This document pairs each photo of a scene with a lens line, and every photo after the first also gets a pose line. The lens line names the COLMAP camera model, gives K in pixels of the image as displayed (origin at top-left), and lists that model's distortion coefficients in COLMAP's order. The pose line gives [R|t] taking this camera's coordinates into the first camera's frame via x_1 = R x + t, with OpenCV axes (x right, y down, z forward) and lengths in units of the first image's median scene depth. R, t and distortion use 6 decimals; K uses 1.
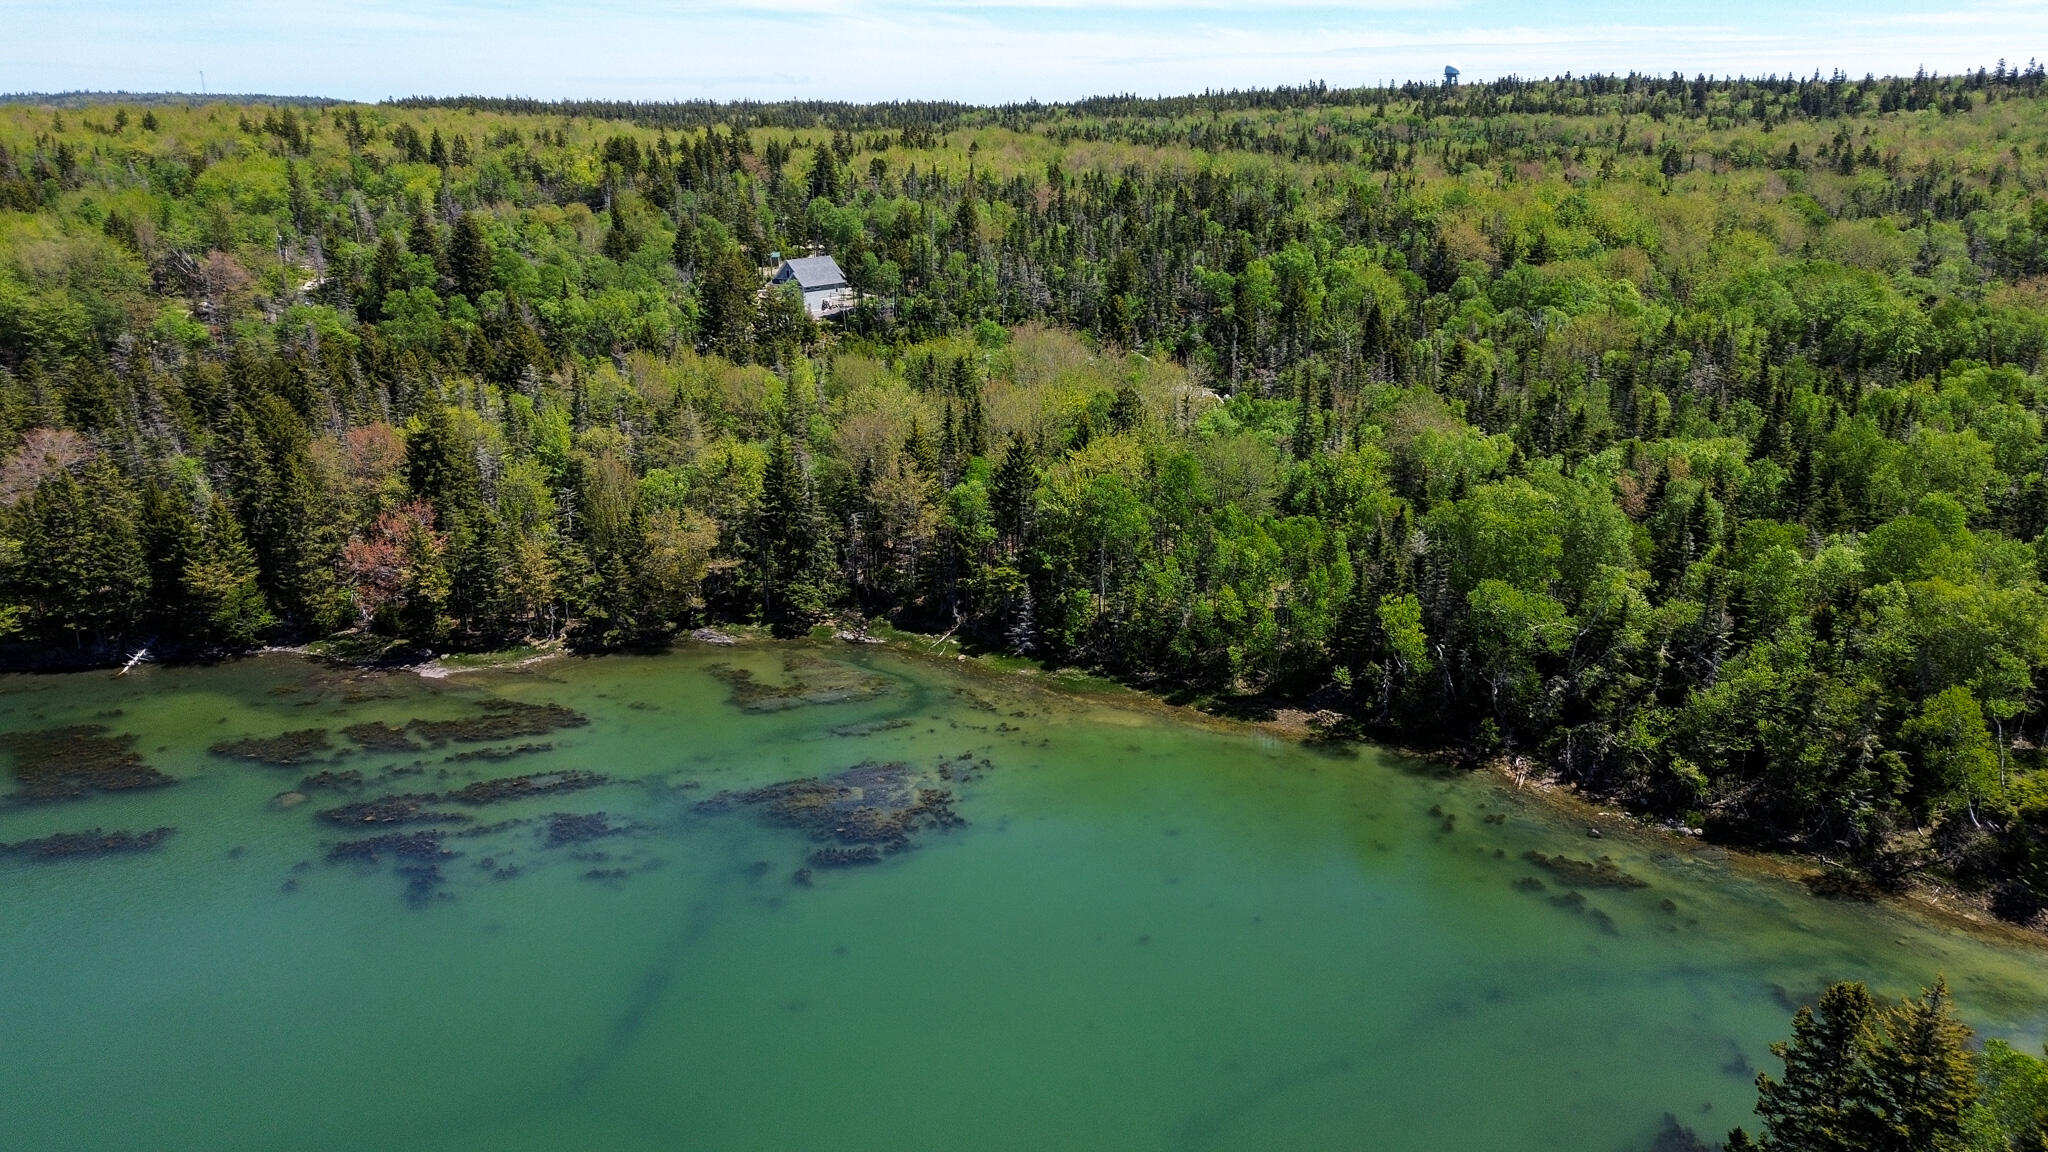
lens RADIAL K [[1441.7, 0, 1024.3], [0, 1441.7, 570.4], [0, 0, 1]] dist [0.069051, -0.070259]
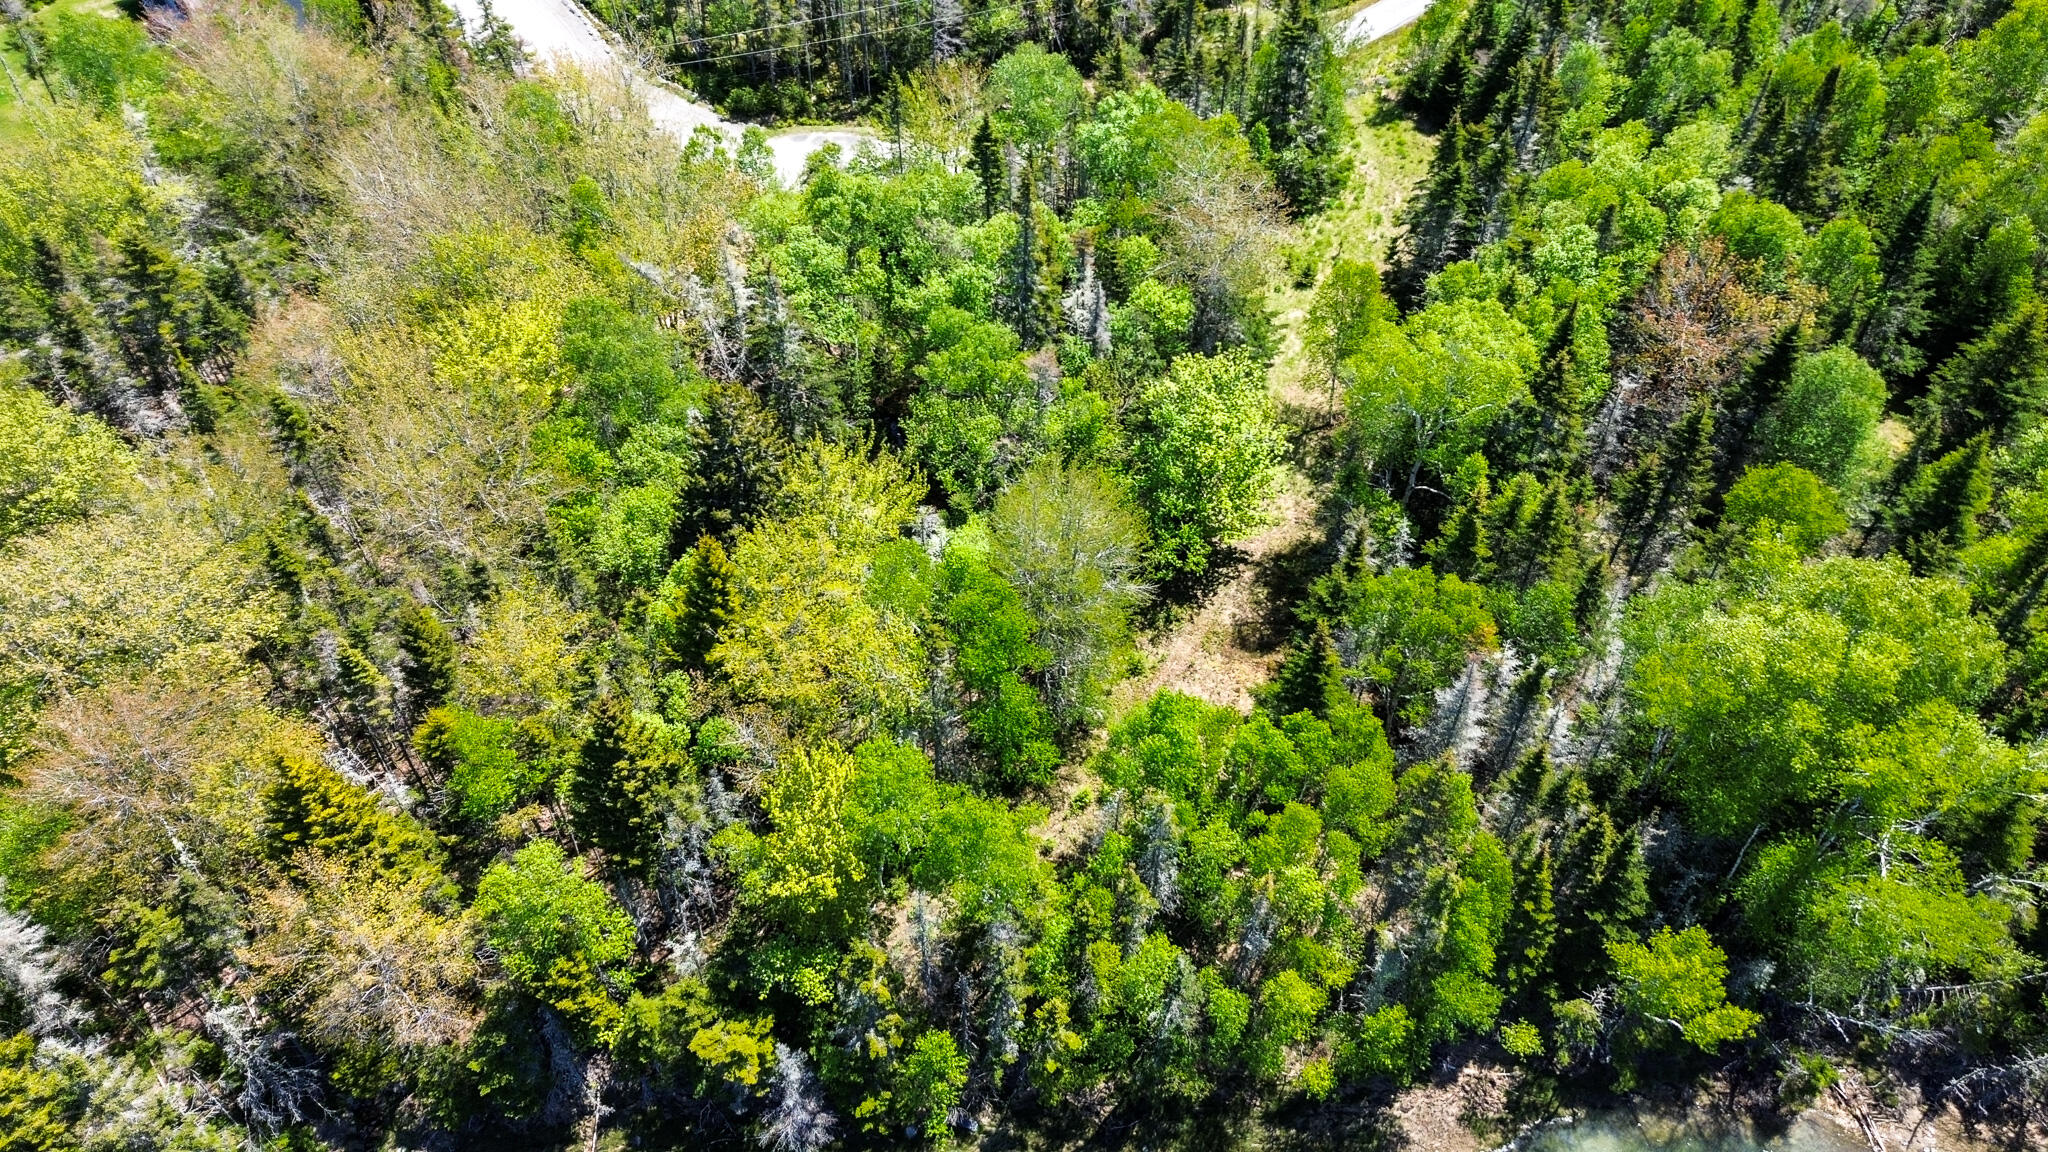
lens RADIAL K [[1441.7, 0, 1019.1], [0, 1441.7, 583.1], [0, 0, 1]] dist [0.069051, -0.070259]
pose [[0.822028, -0.418273, 0.386417, -0.047934], [0.175248, 0.831468, 0.527208, -0.314296], [-0.541811, -0.365661, 0.756791, 0.670214]]
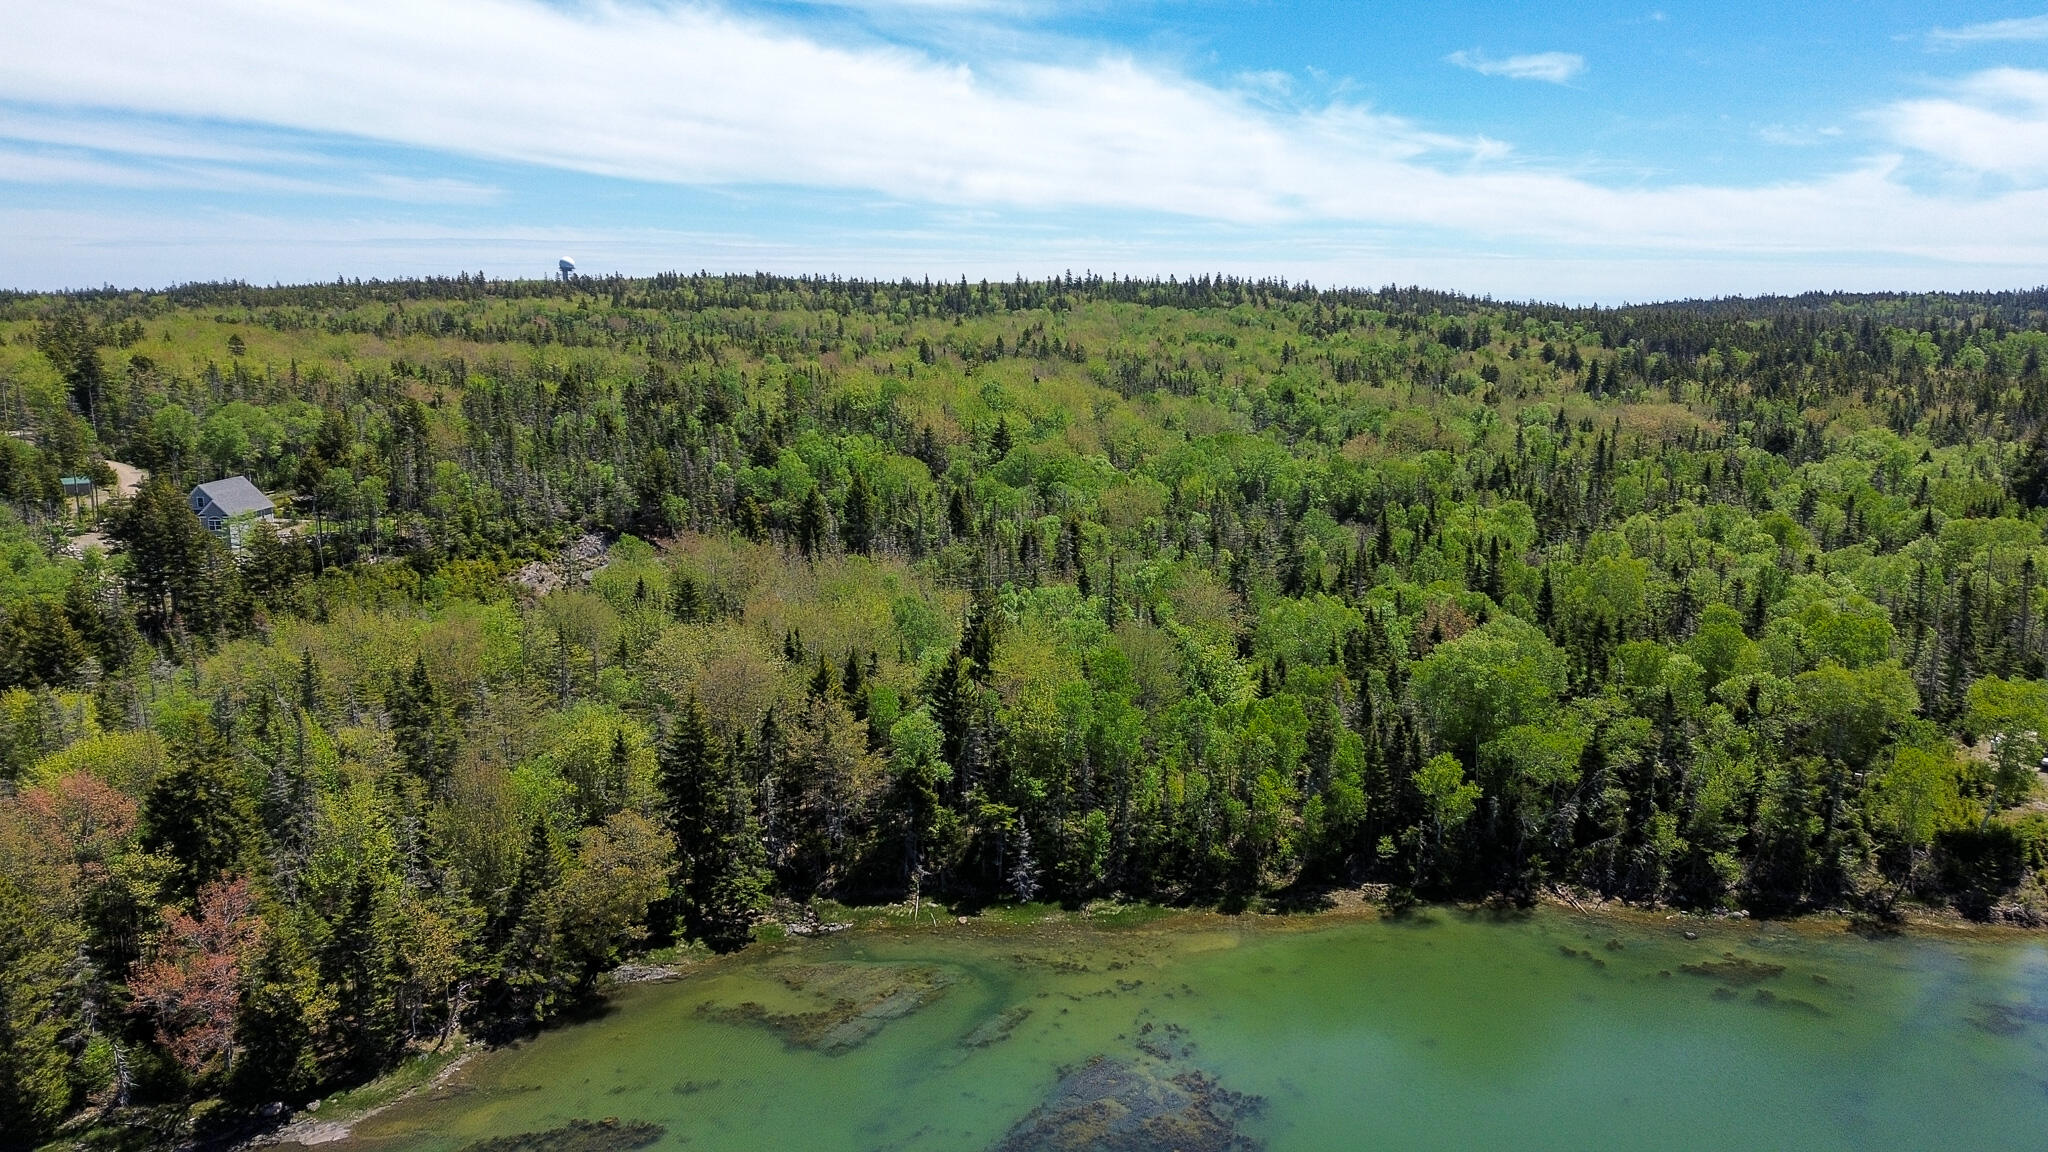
lens RADIAL K [[1441.7, 0, 1021.8], [0, 1441.7, 581.1], [0, 0, 1]] dist [0.069051, -0.070259]
pose [[0.818689, -0.103031, 0.564918, -0.475879], [0.168253, 0.983635, -0.064438, -0.075715], [-0.549034, 0.147804, 0.822627, 0.240333]]
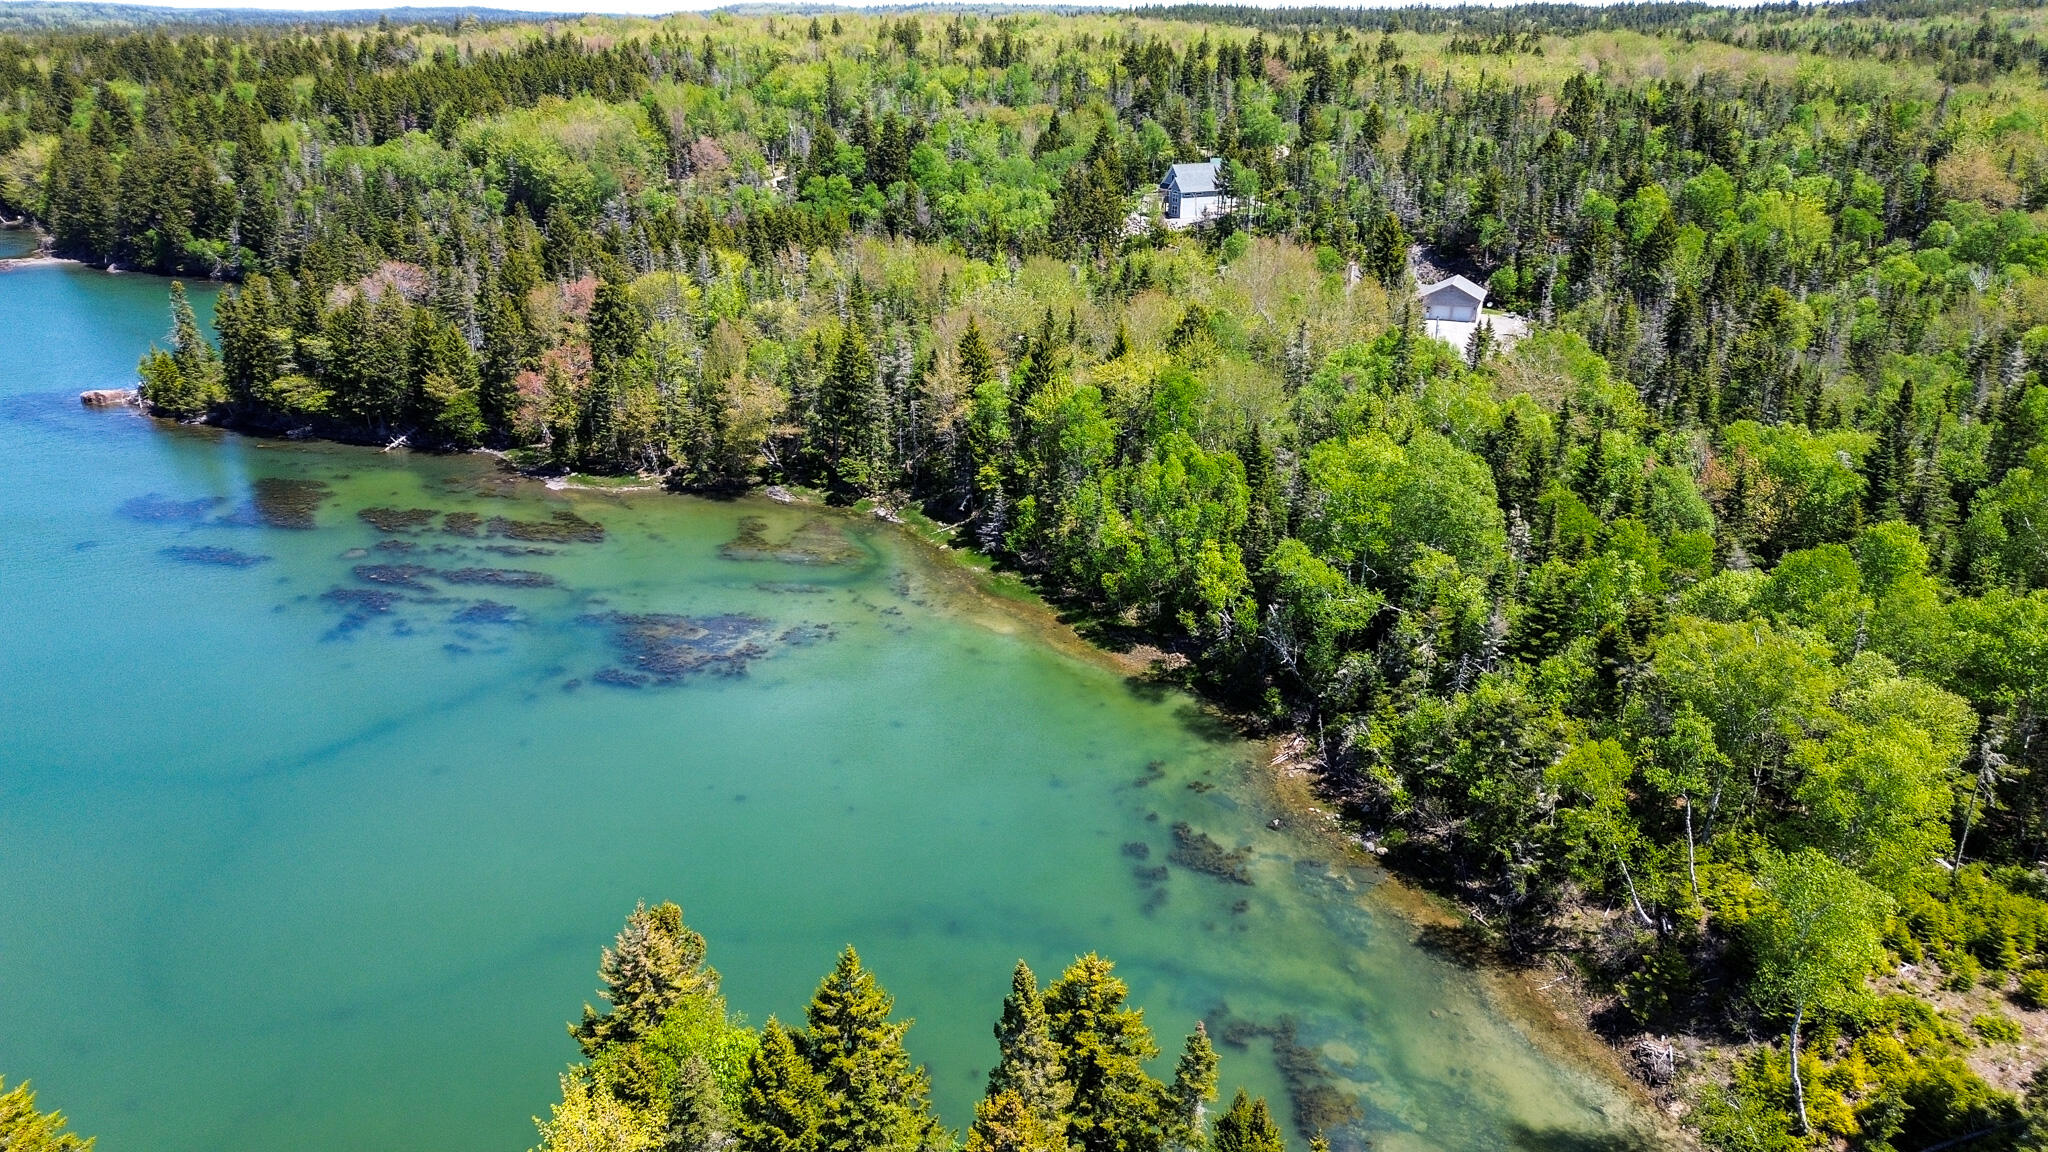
lens RADIAL K [[1441.7, 0, 1016.8], [0, 1441.7, 568.7], [0, 0, 1]] dist [0.069051, -0.070259]
pose [[0.876152, 0.170853, -0.450740, 0.473493], [-0.144461, 0.985166, 0.092622, -0.028190], [0.459878, -0.016036, 0.887837, 0.093553]]
